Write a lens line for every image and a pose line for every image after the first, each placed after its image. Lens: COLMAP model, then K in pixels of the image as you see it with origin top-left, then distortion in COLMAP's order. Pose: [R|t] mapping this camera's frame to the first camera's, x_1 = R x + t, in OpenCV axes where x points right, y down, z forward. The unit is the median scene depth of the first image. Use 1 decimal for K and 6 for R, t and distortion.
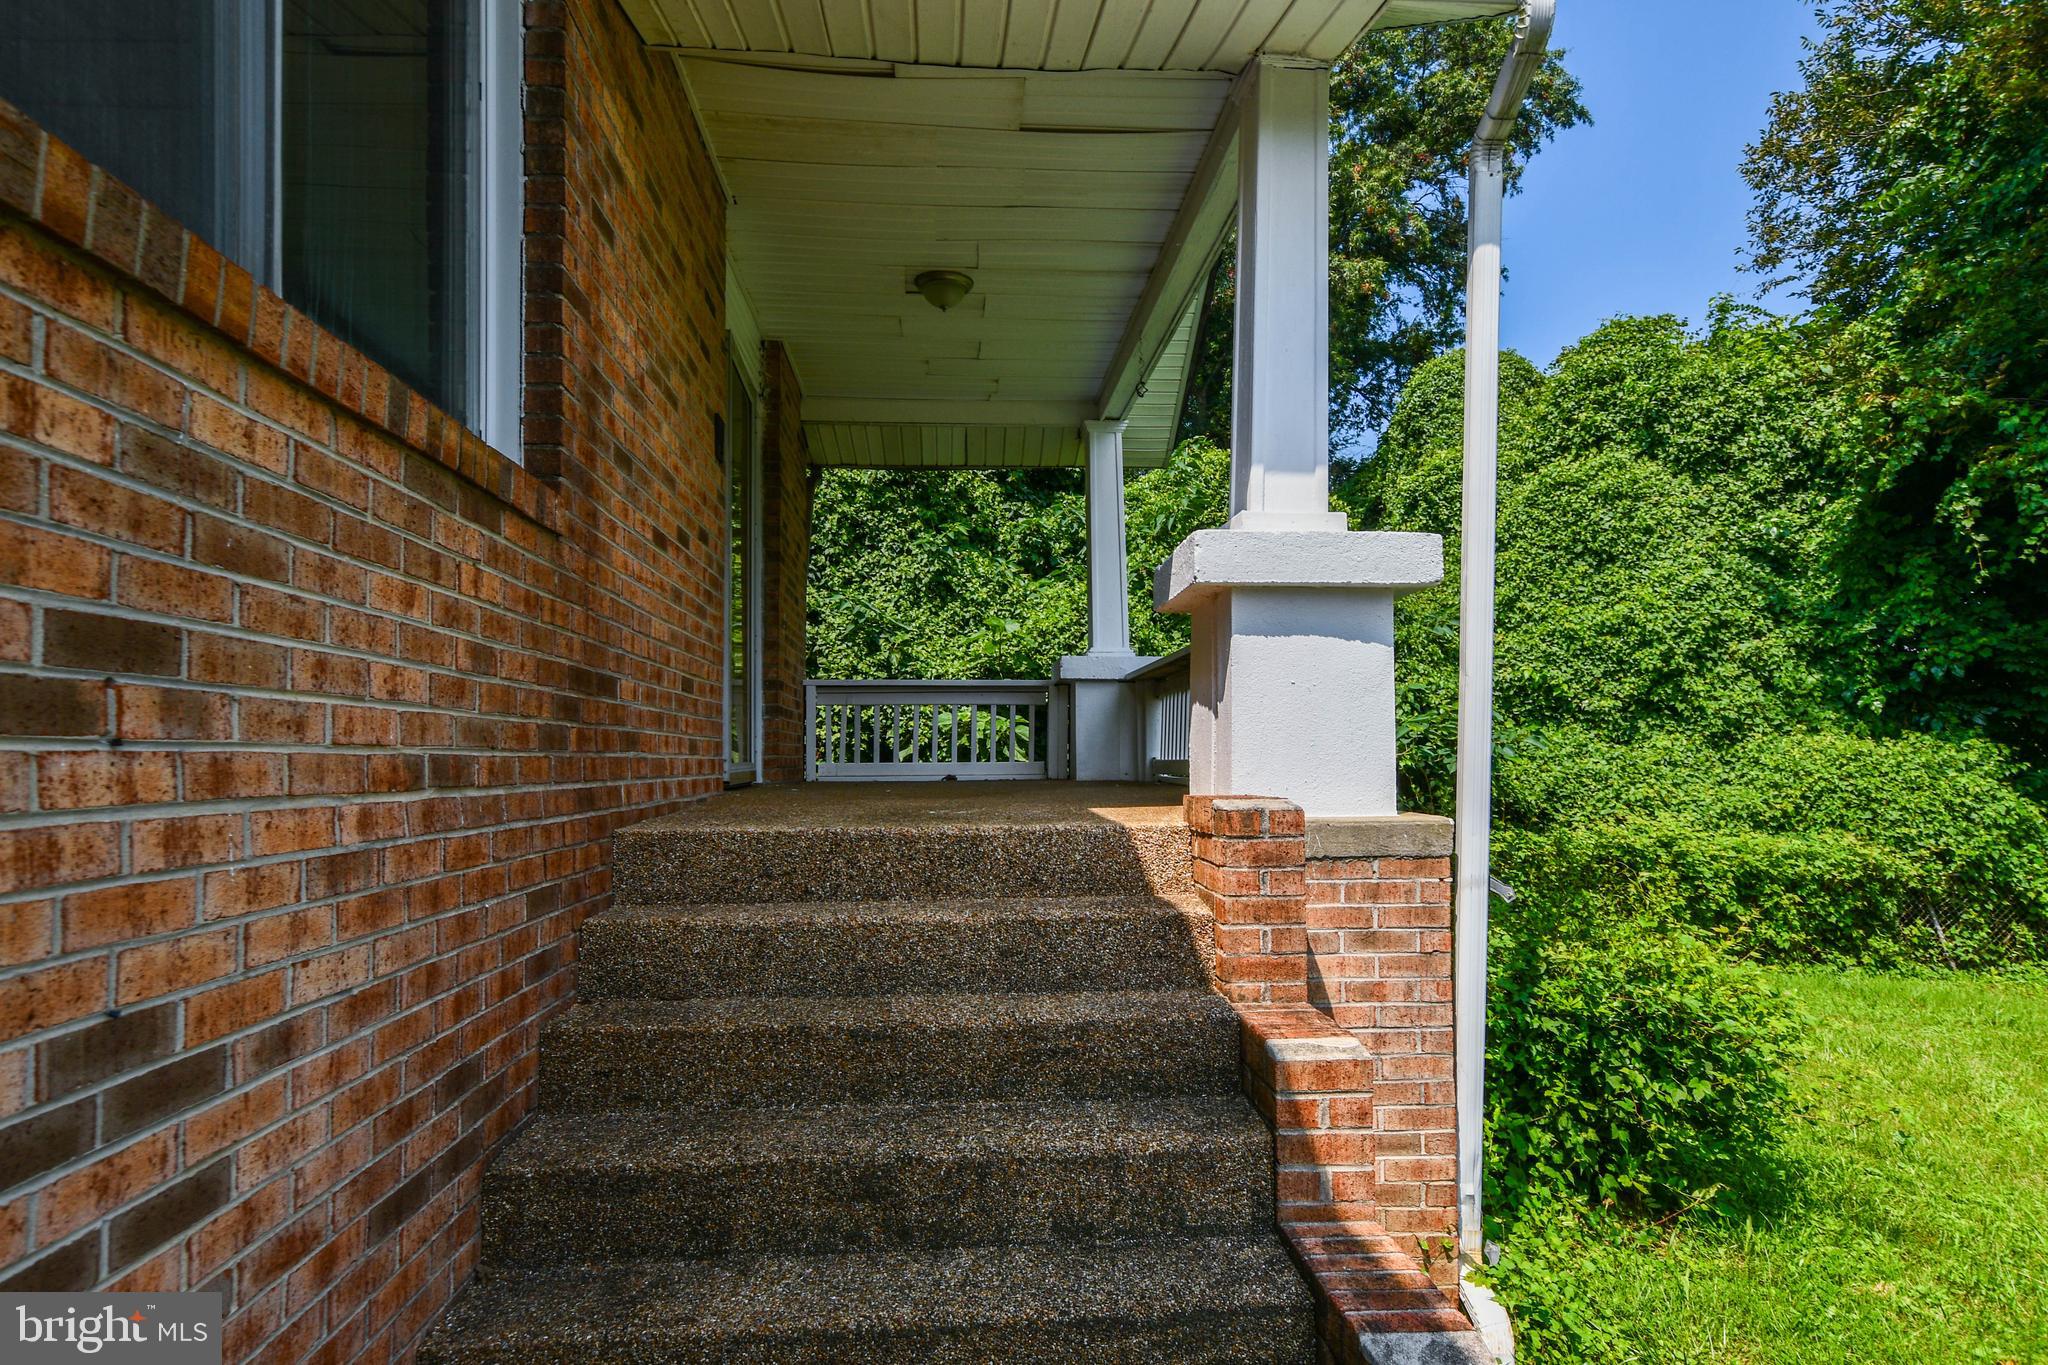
lens RADIAL K [[1120.4, 0, 1030.8], [0, 1120.4, 742.7], [0, 0, 1]] dist [-0.000716, -0.000147]
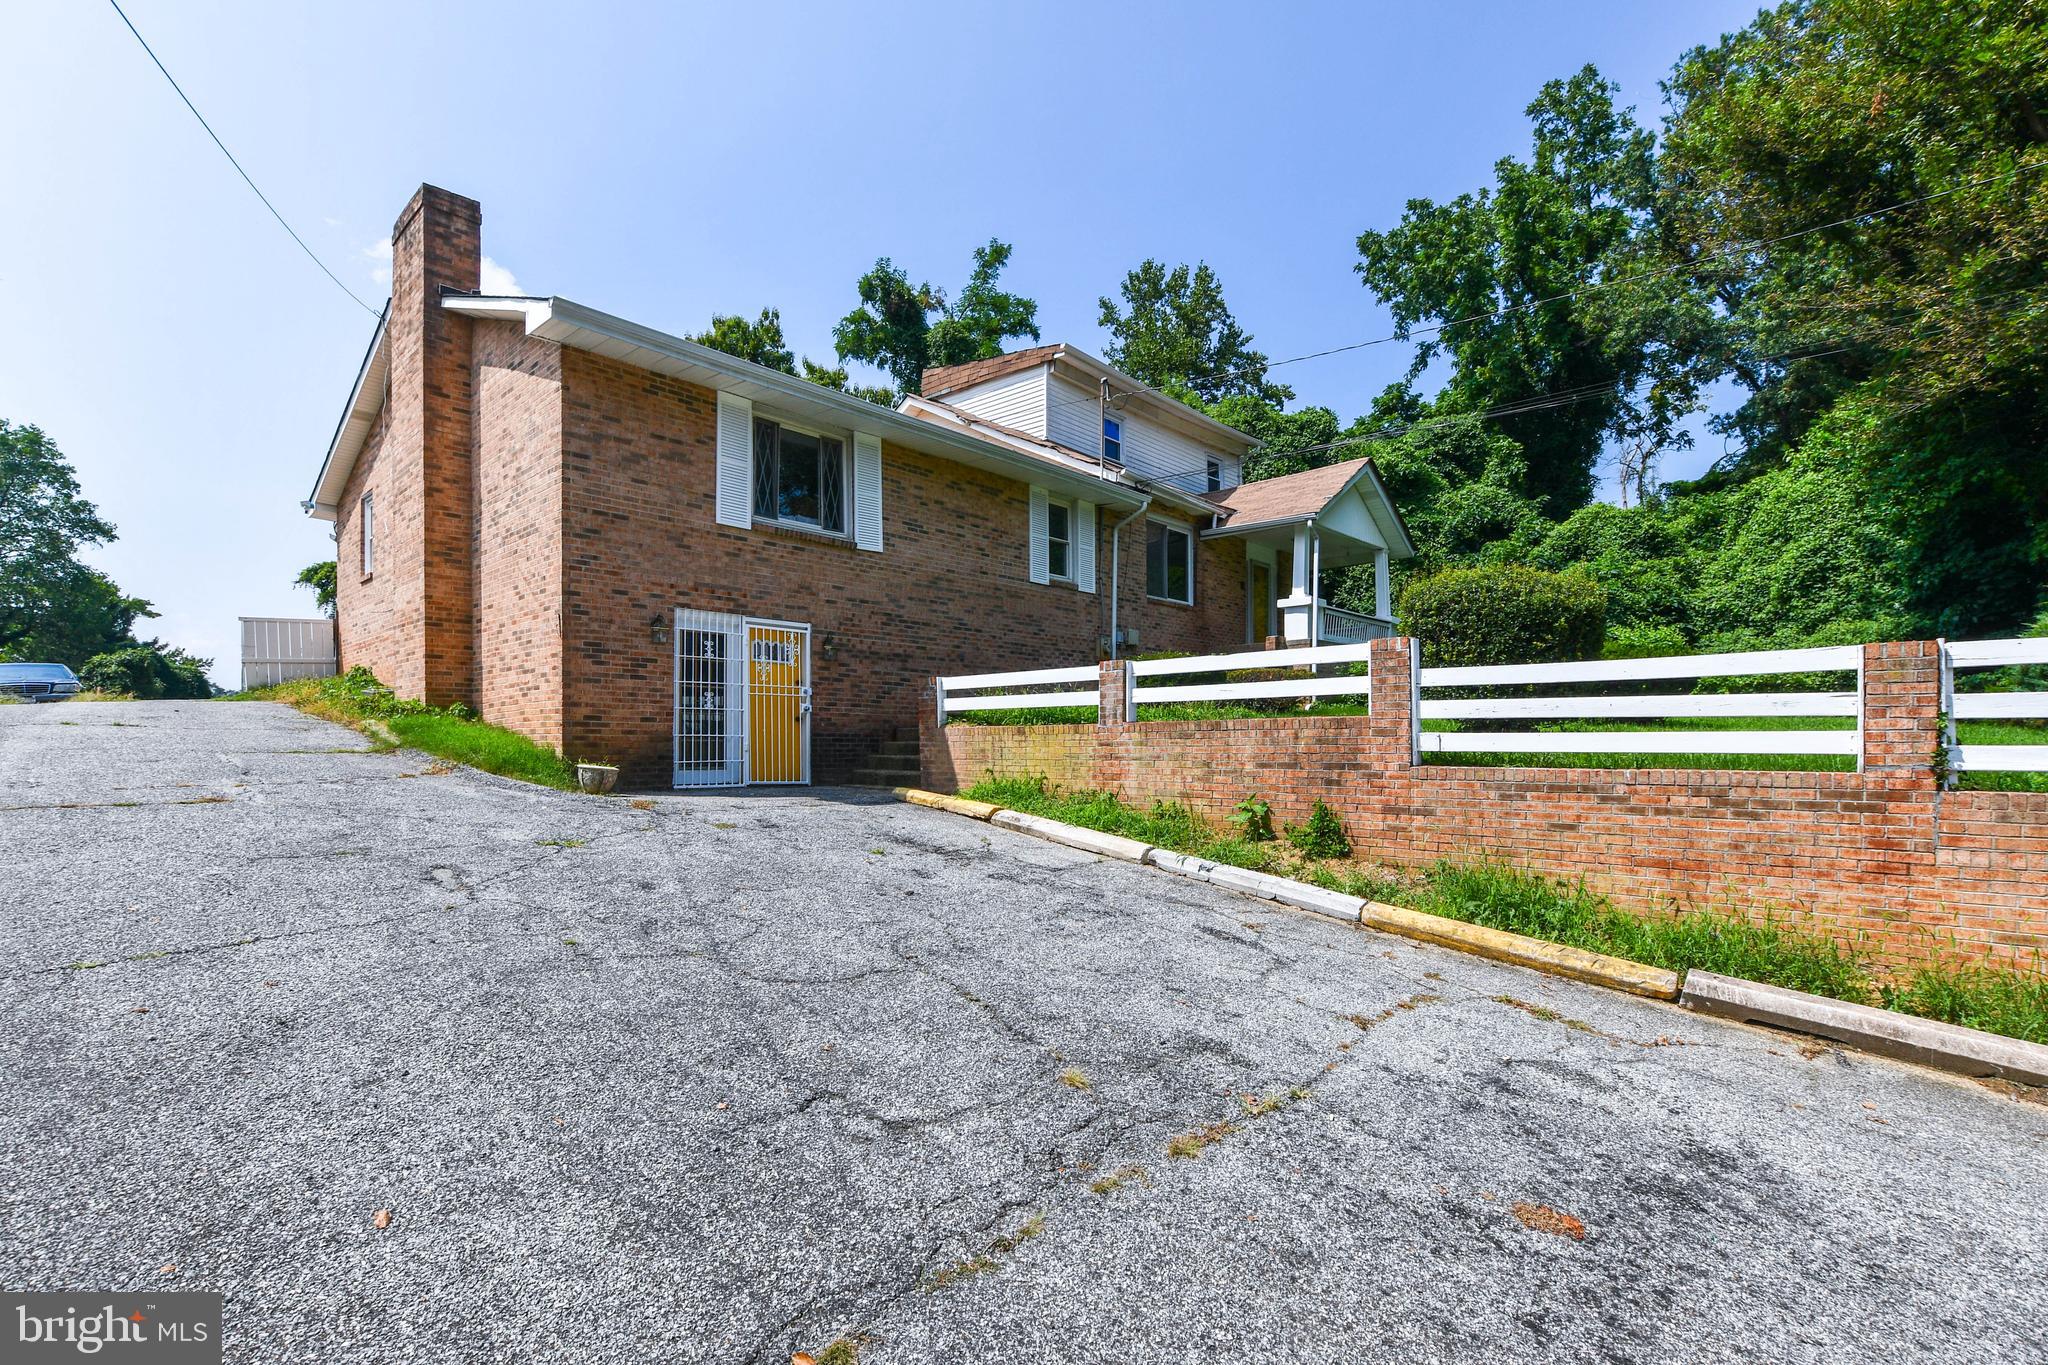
lens RADIAL K [[921.9, 0, 1020.4], [0, 921.9, 700.3], [0, 0, 1]] dist [-0.019185, 0.000457]
pose [[0.668028, -0.026183, -0.743675, 0.851221], [0.007133, 0.999560, -0.028784, 0.150935], [0.744102, 0.013923, 0.667921, -1.030878]]
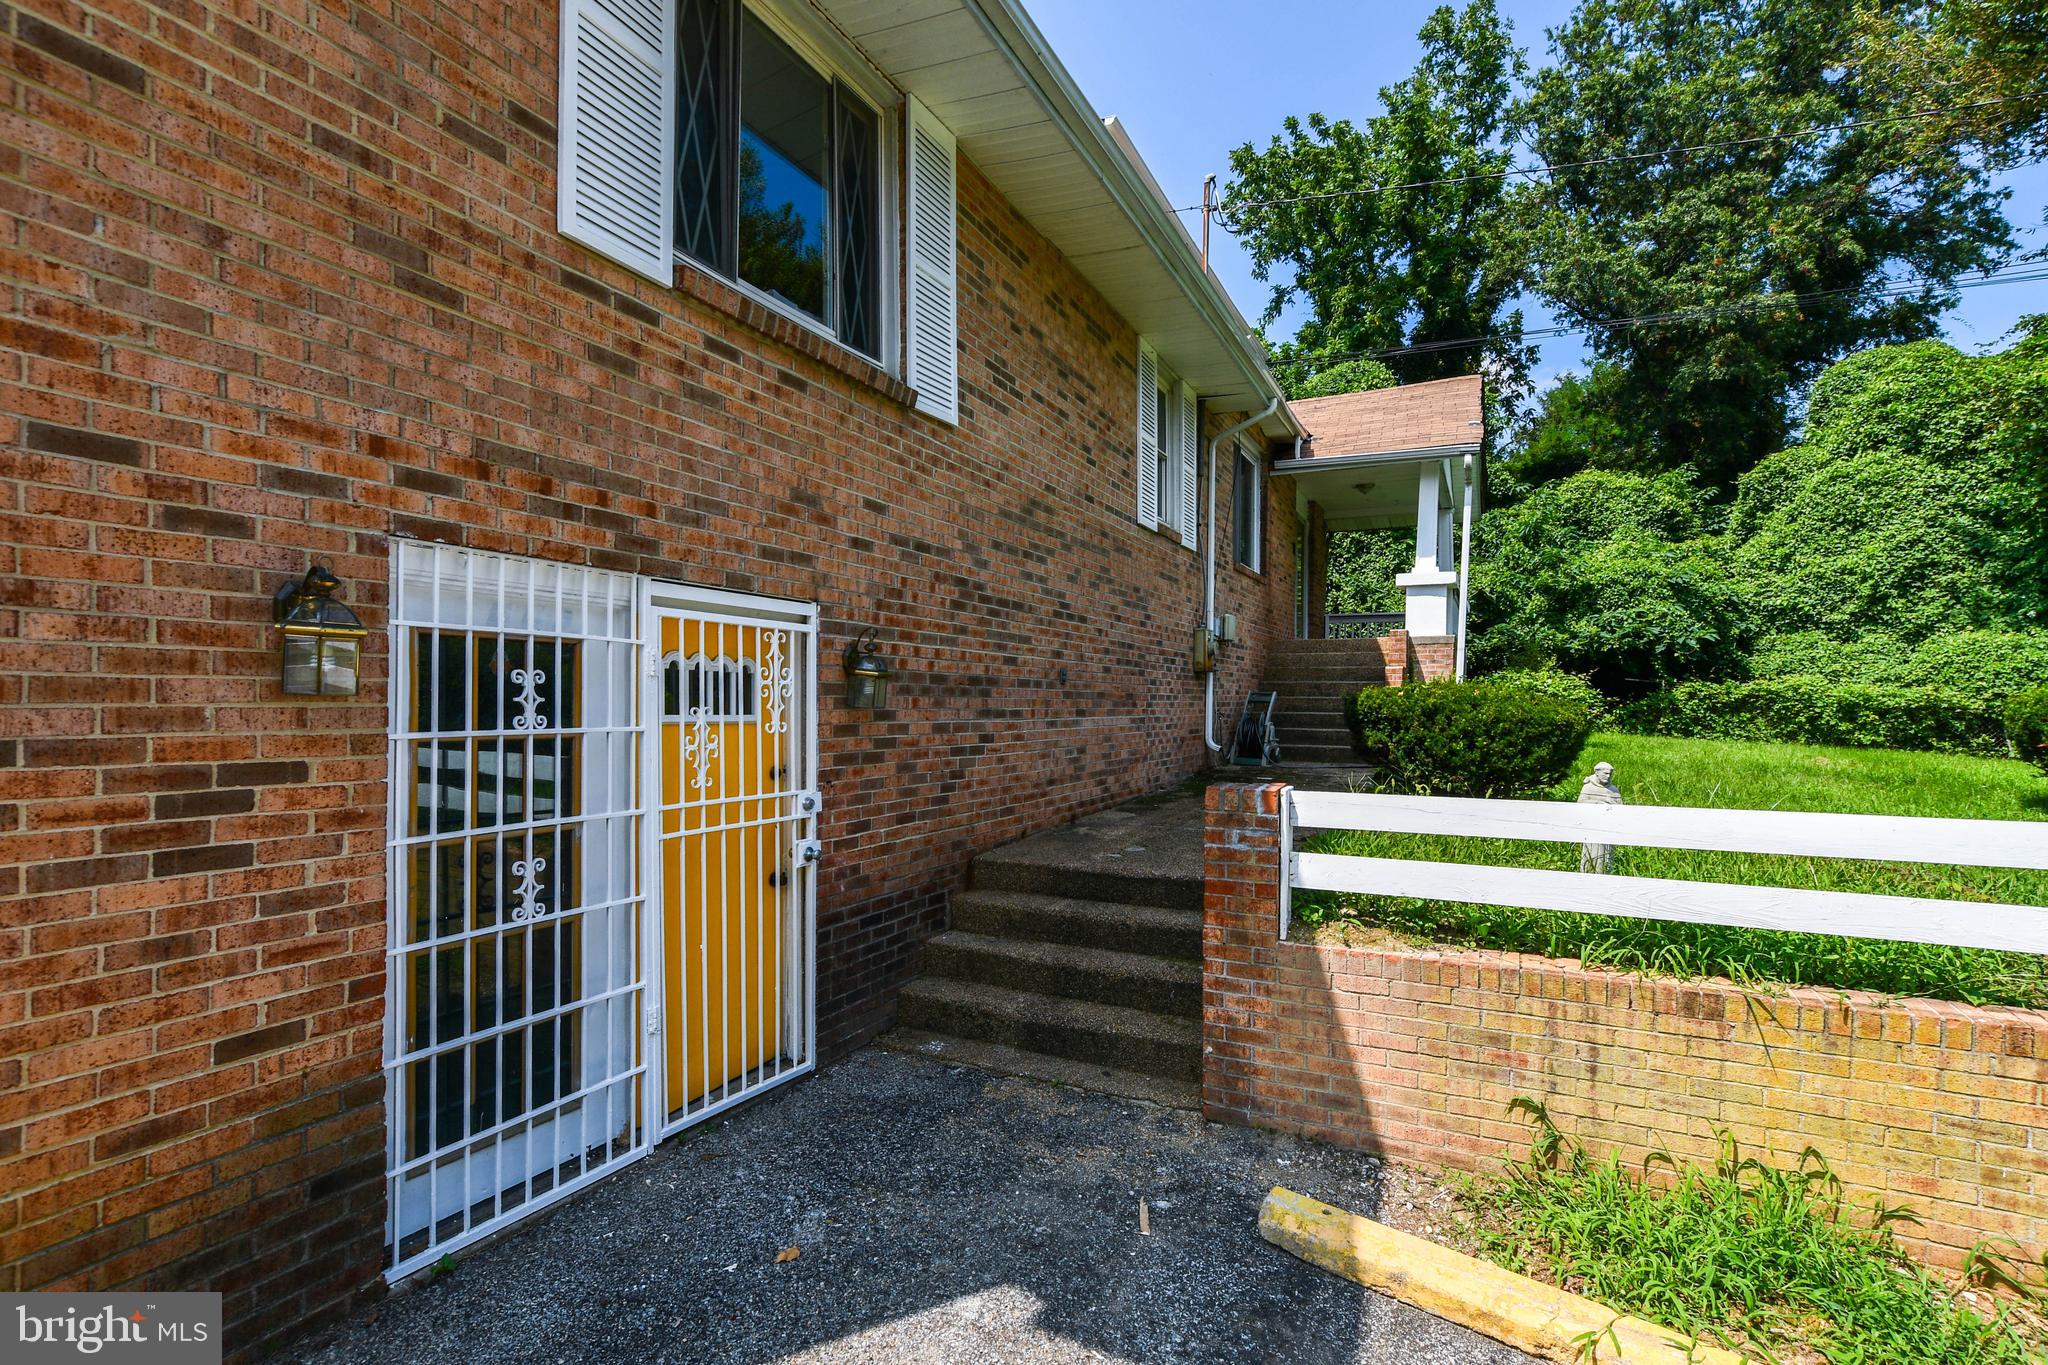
lens RADIAL K [[945.4, 0, 1024.0], [0, 945.4, 682.5], [0, 0, 1]] dist [-0.011133, 0.000418]
pose [[0.854154, 0.004250, -0.520003, 0.219196], [-0.004928, 0.999988, 0.000078, 0.067599], [0.519997, 0.002495, 0.854164, -0.800763]]
